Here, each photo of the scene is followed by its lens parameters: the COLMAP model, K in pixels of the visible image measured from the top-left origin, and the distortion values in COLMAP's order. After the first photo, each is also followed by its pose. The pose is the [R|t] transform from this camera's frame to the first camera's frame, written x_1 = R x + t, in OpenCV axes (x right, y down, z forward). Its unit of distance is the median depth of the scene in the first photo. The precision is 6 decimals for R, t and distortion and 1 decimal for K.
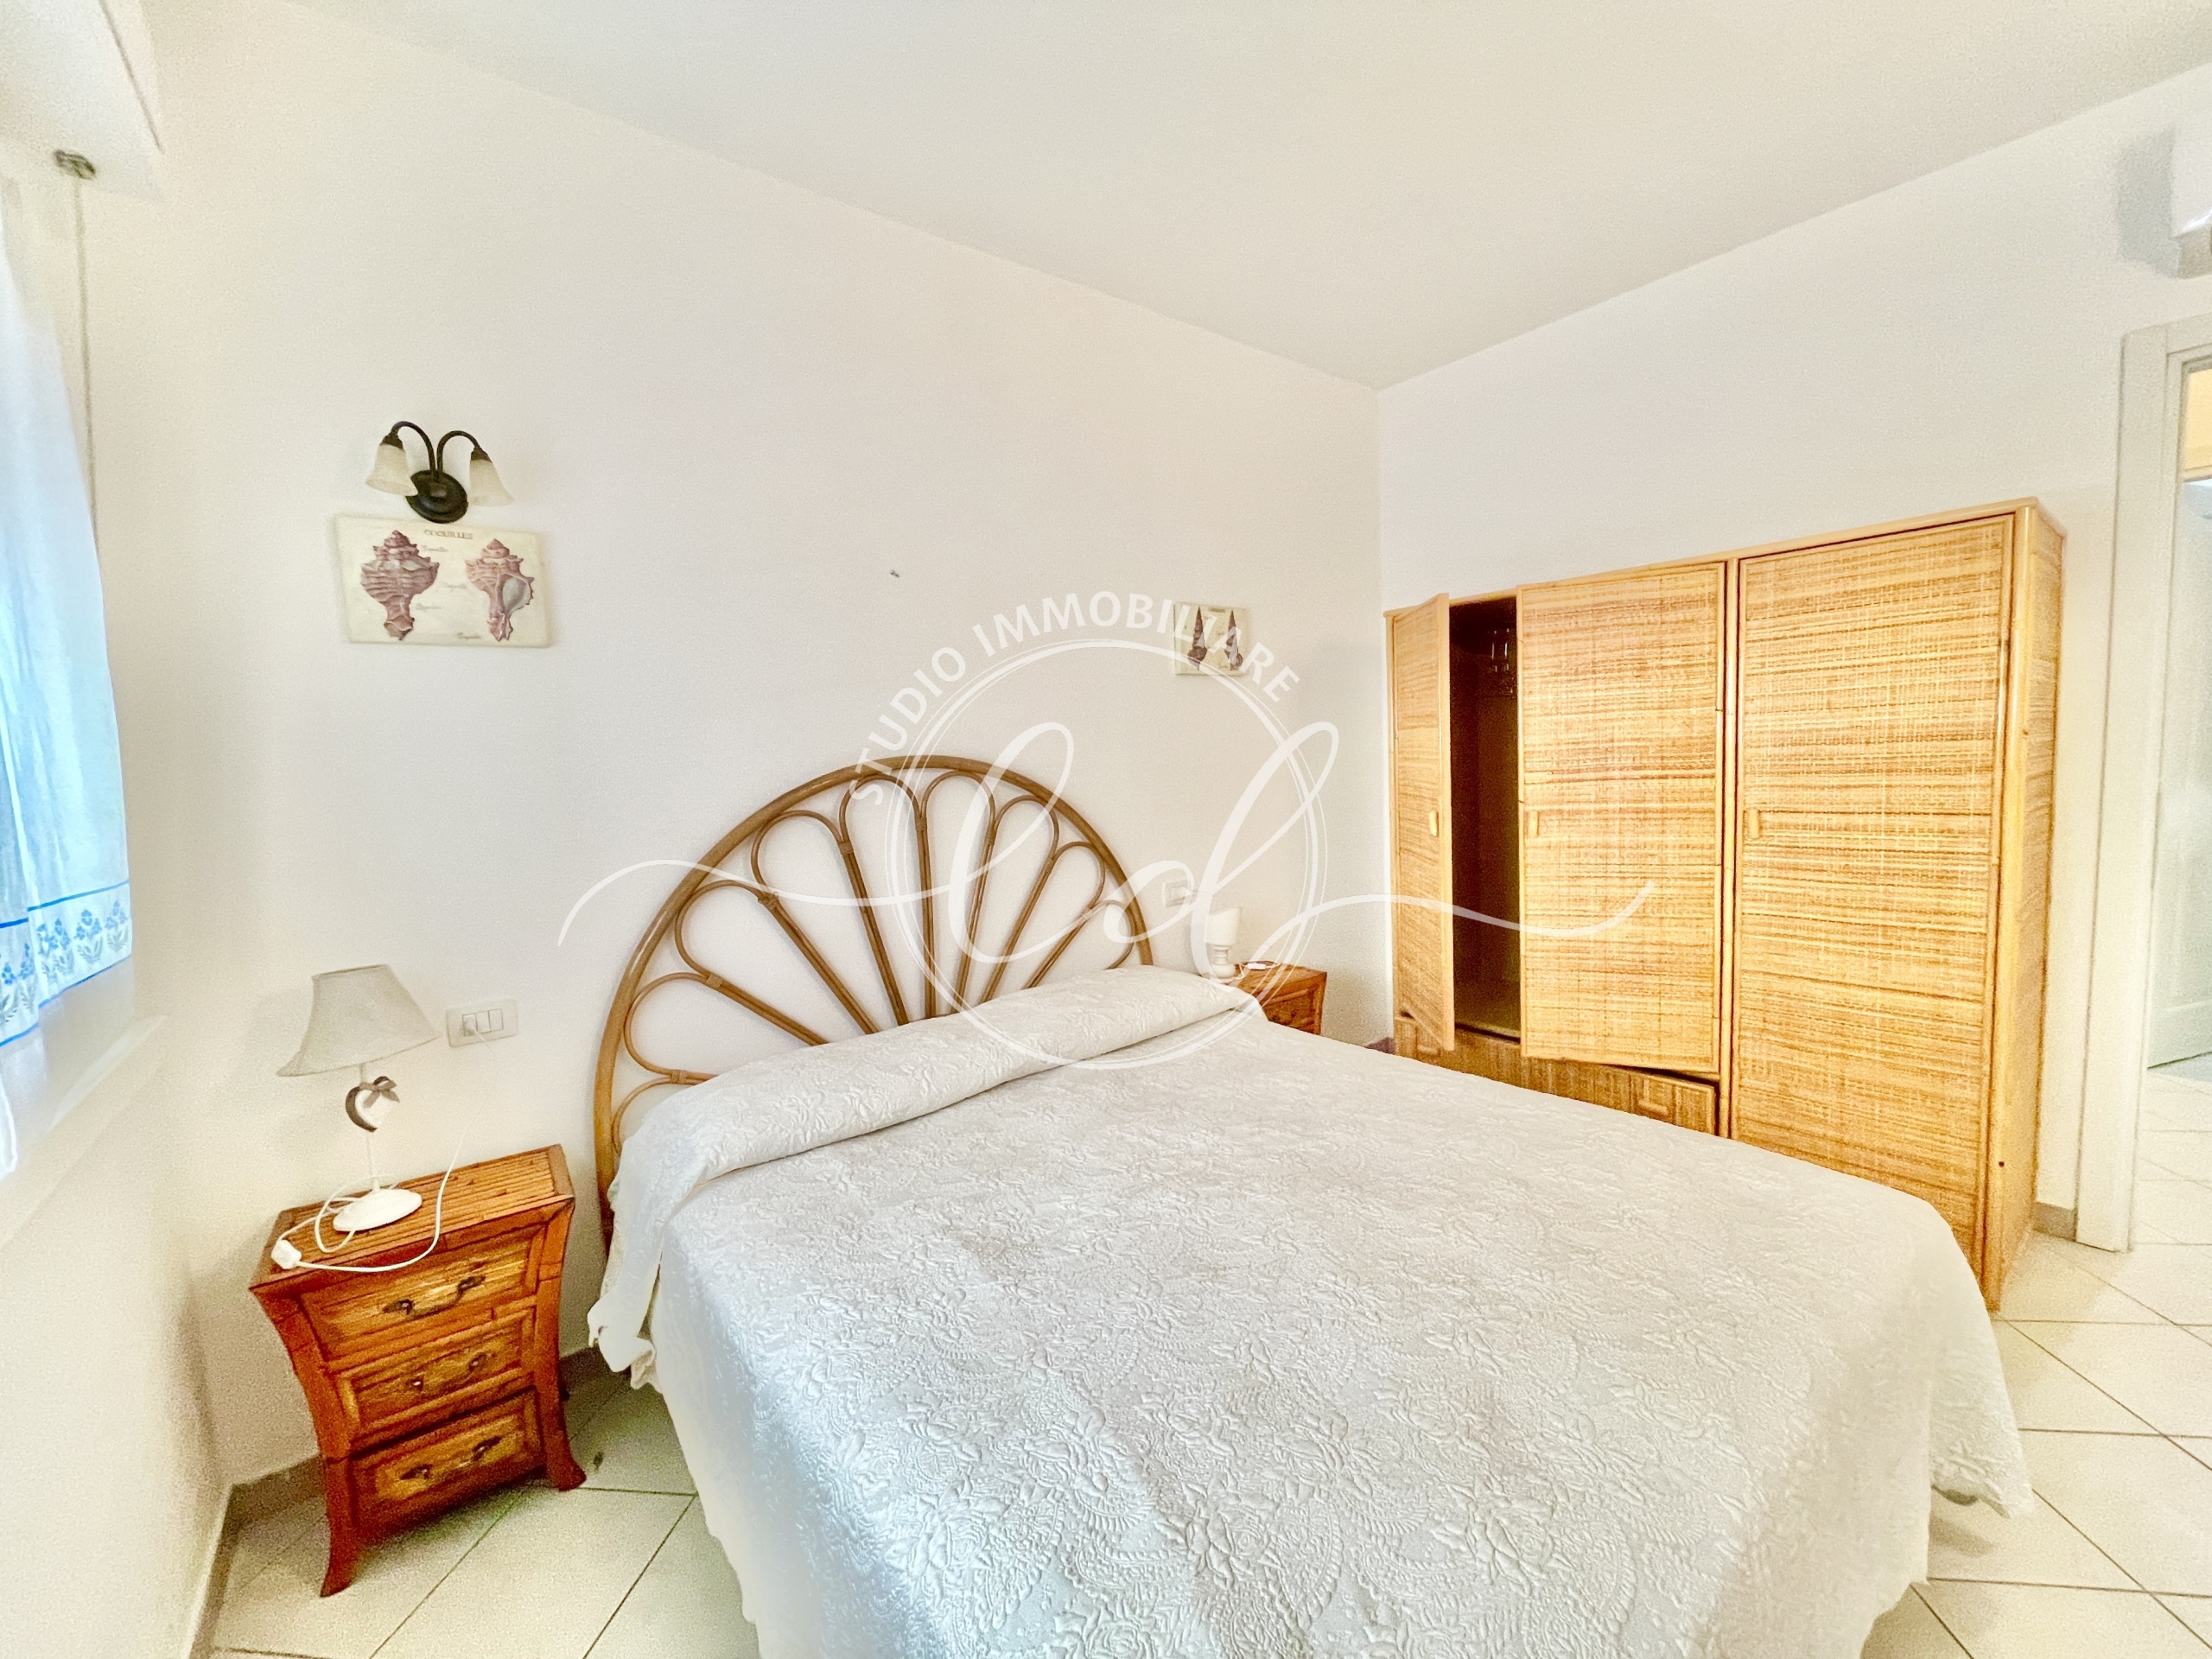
lens RADIAL K [[895.9, 0, 1093.9], [0, 895.9, 831.7], [0, 0, 1]] dist [-0.001766, 0.000119]
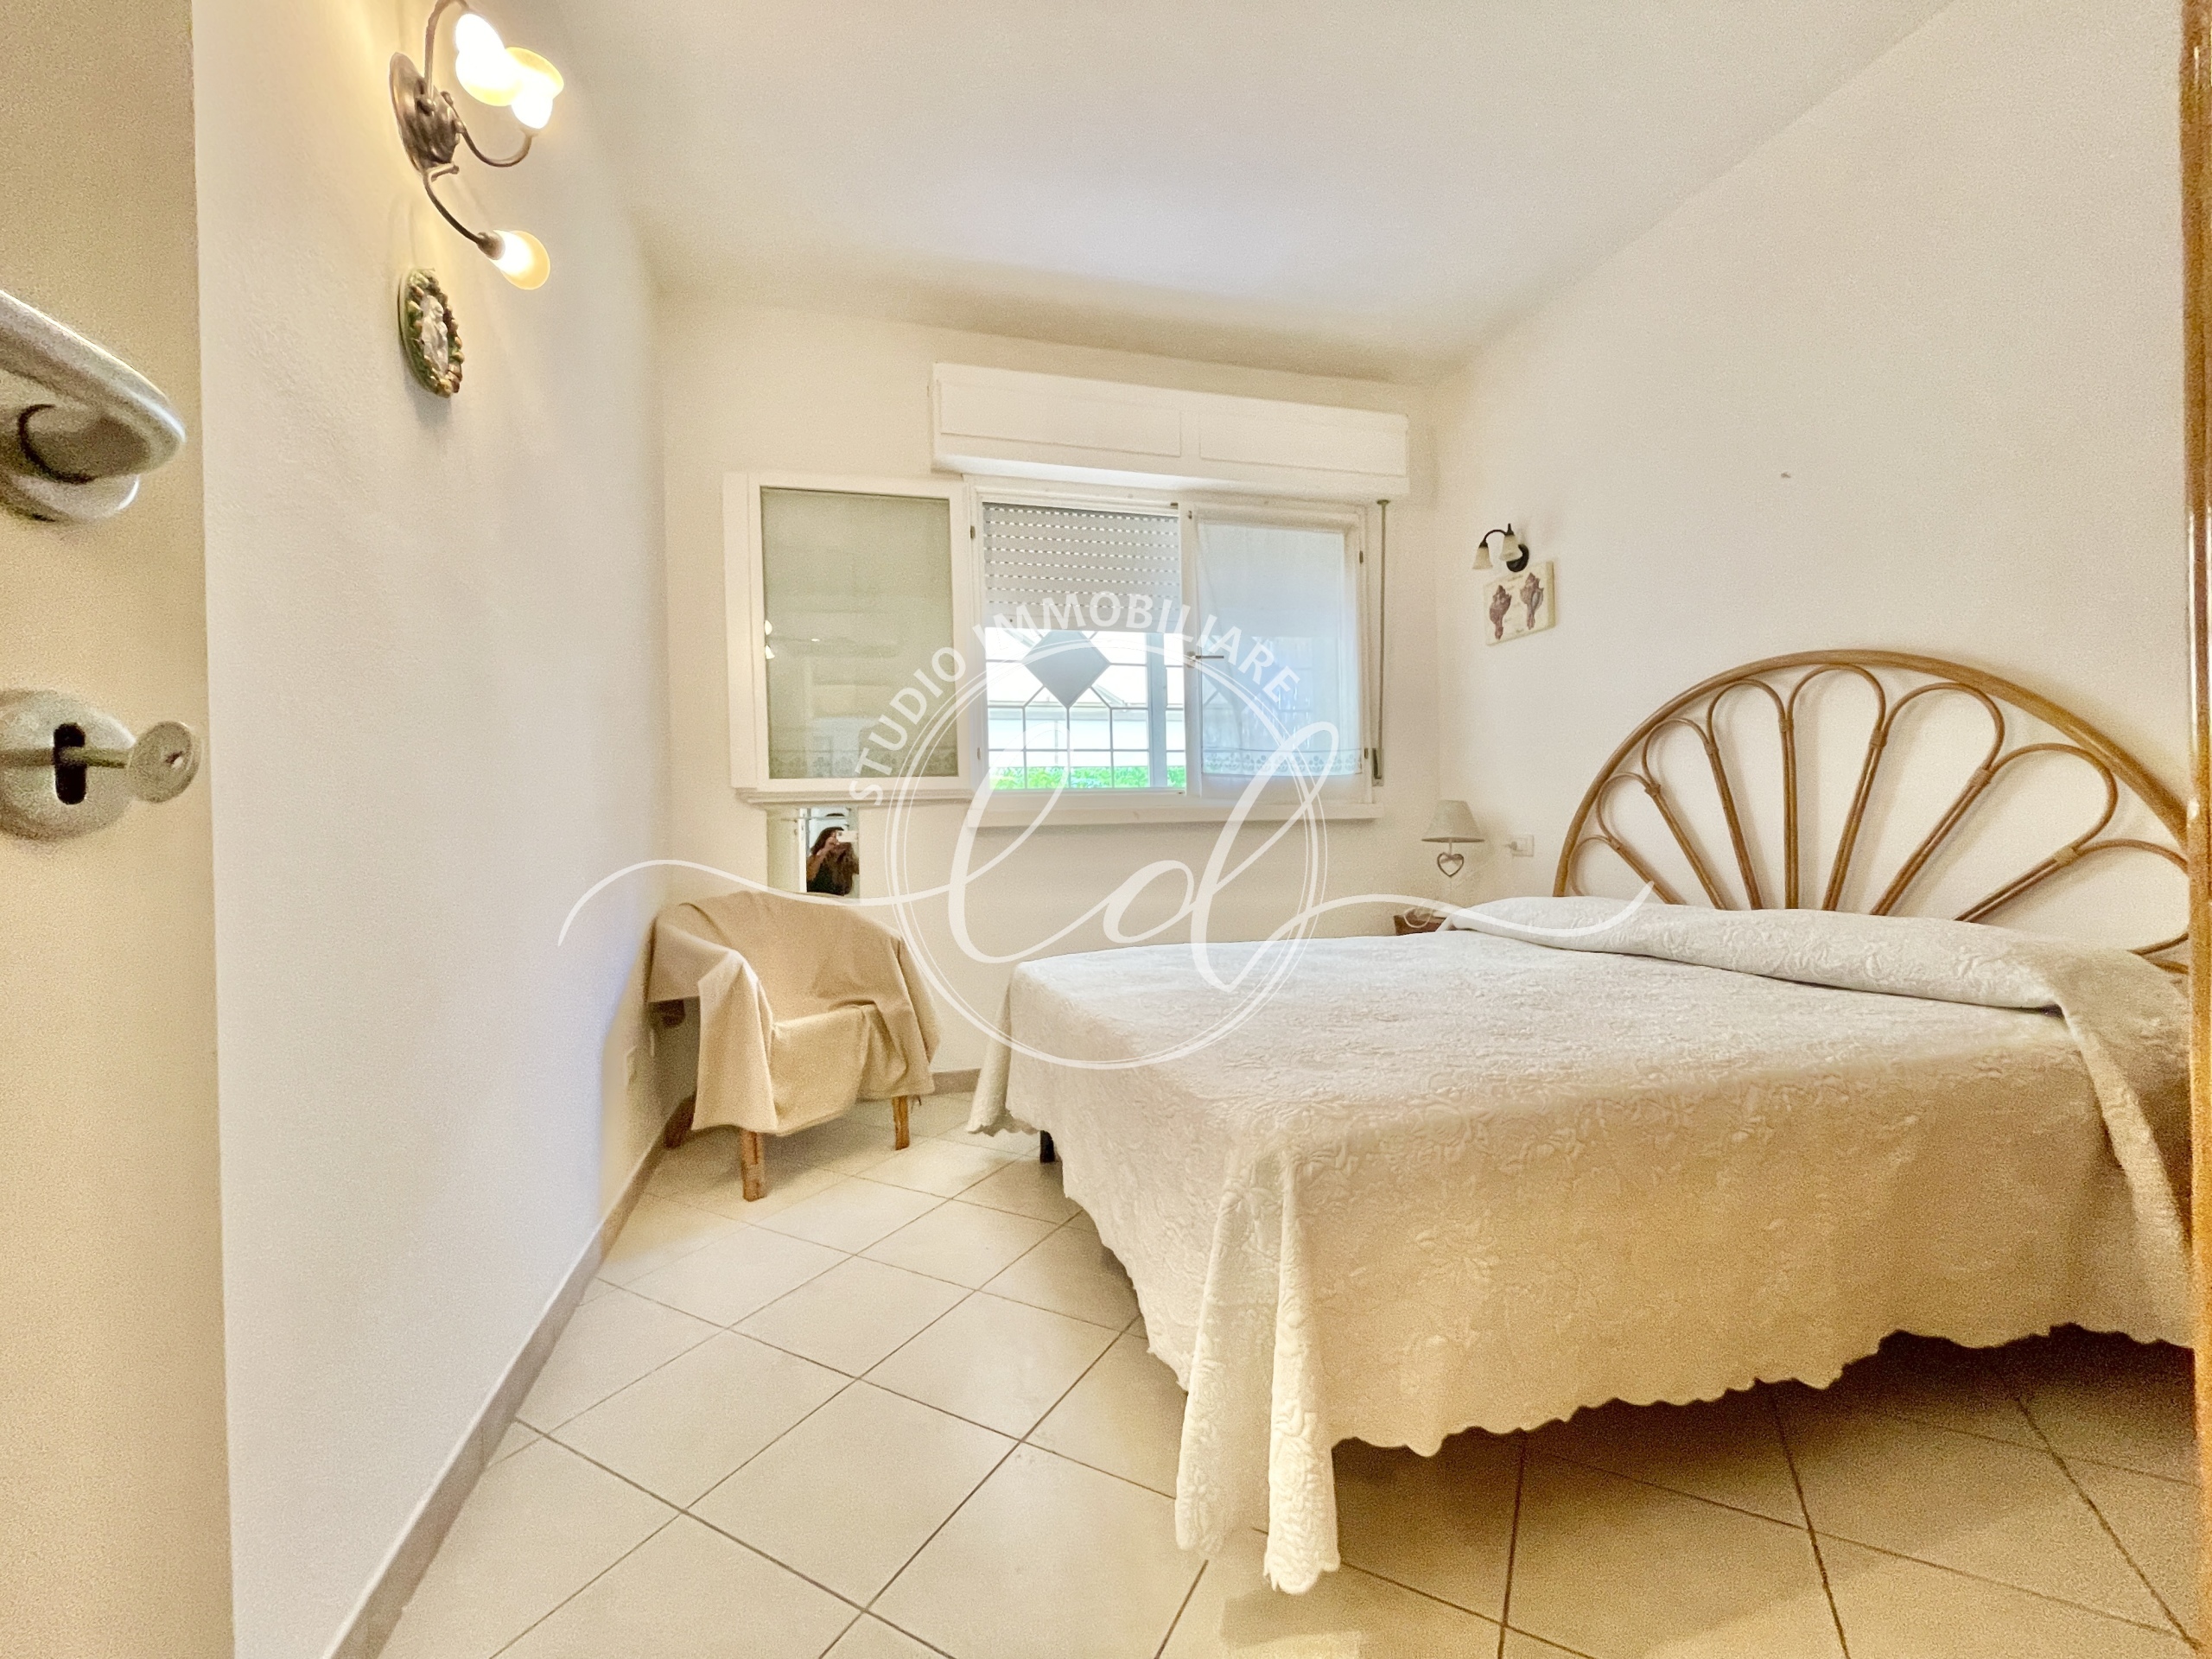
lens RADIAL K [[905.4, 0, 1106.0], [0, 905.4, 829.5], [0, 0, 1]] dist [0.009170, -0.000654]
pose [[-0.391719, 0.054859, -0.918448, 1.071296], [-0.041579, 0.996146, 0.077233, 0.061989], [0.919145, 0.068442, -0.387928, 0.765601]]
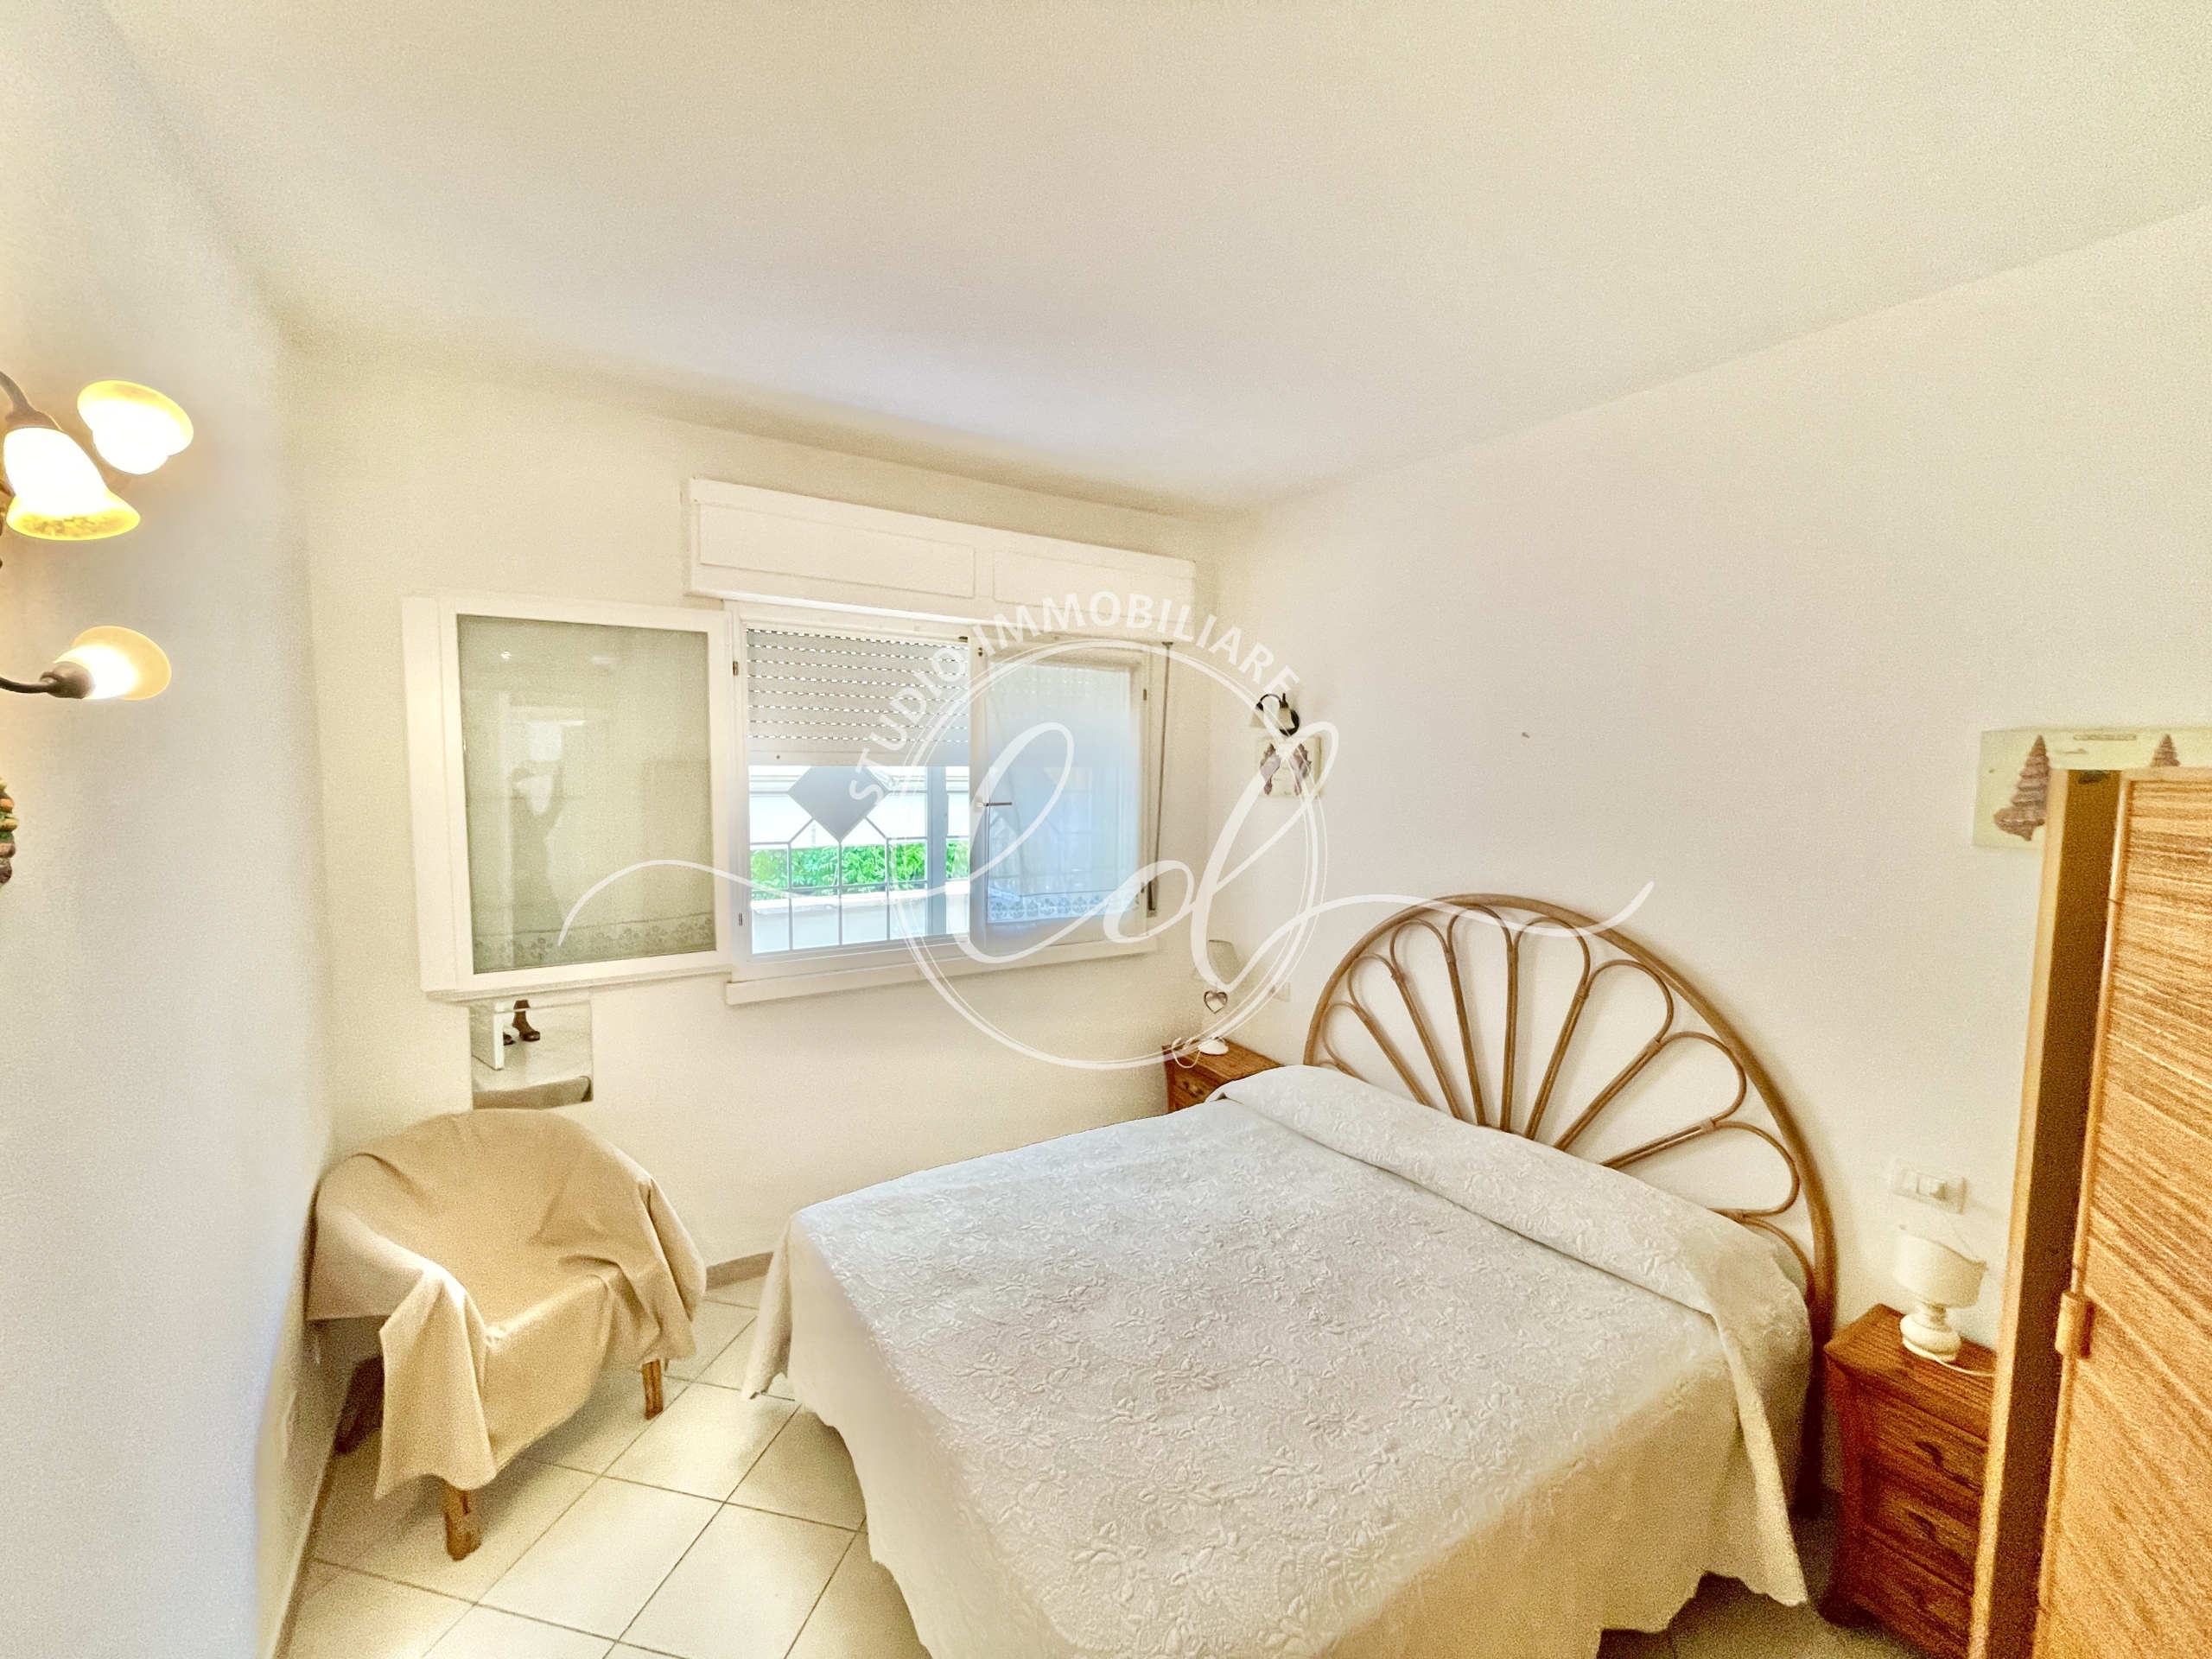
lens RADIAL K [[893.3, 0, 1106.0], [0, 893.3, 829.5], [0, 0, 1]] dist [-0.000958, 0.000015]
pose [[-0.114276, 0.111650, -0.987155, 1.002453], [-0.098706, 0.987472, 0.123113, -0.268548], [0.988533, 0.111507, -0.101824, 0.643965]]
